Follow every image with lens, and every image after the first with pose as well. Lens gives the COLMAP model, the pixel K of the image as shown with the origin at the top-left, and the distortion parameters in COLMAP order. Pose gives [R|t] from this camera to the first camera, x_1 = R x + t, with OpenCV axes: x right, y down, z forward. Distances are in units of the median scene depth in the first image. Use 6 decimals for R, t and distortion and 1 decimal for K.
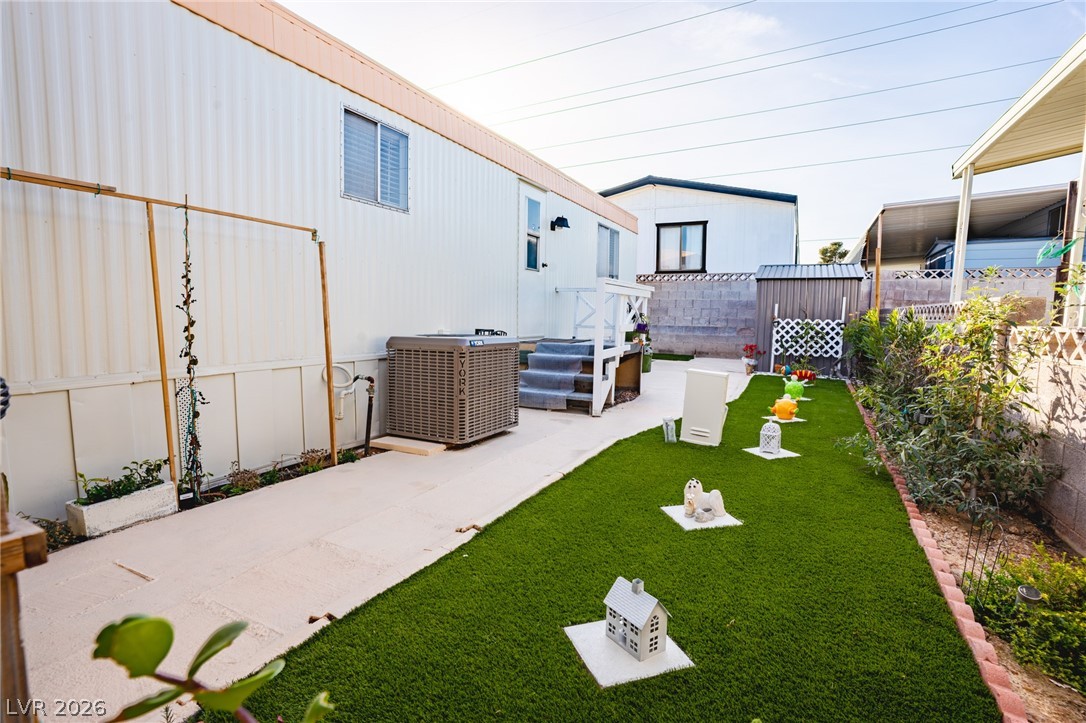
lens RADIAL K [[534.9, 0, 538.4], [0, 534.9, 362.9], [0, 0, 1]] dist [-0.071883, 0.031498]
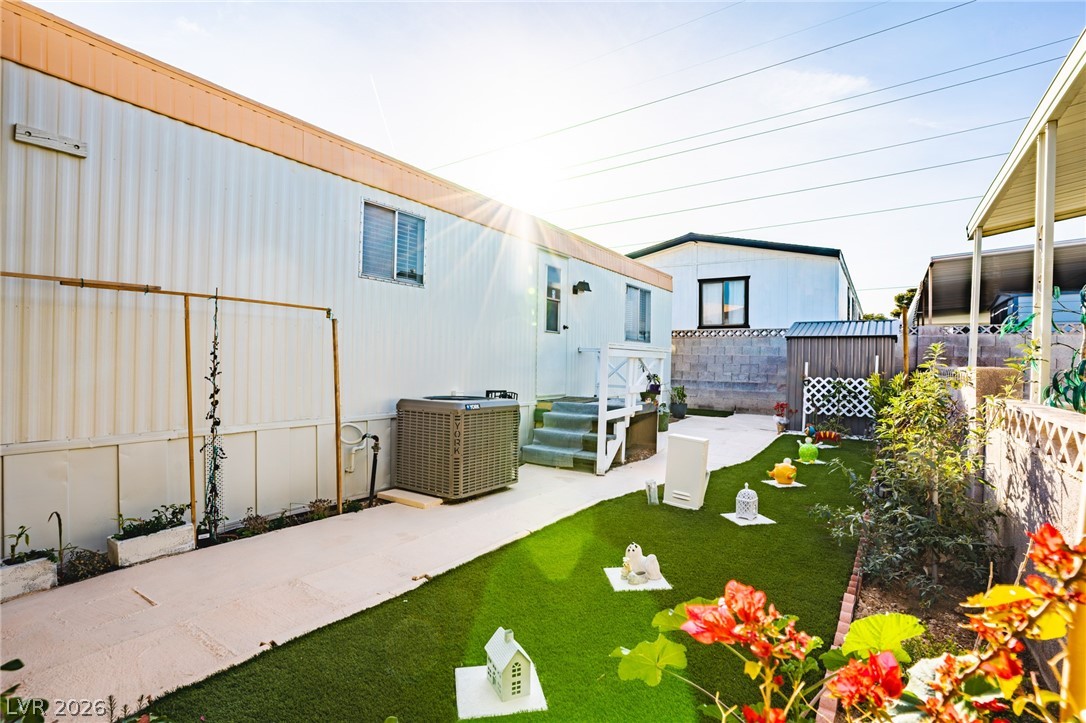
lens RADIAL K [[534.9, 0, 535.7], [0, 534.9, 363.4], [0, 0, 1]] dist [-0.071883, 0.031498]
pose [[0.991876, 0.004231, -0.127141, 0.201398], [-0.015634, 0.995925, -0.088825, -0.039281], [0.126247, 0.090091, 0.987899, -0.102728]]
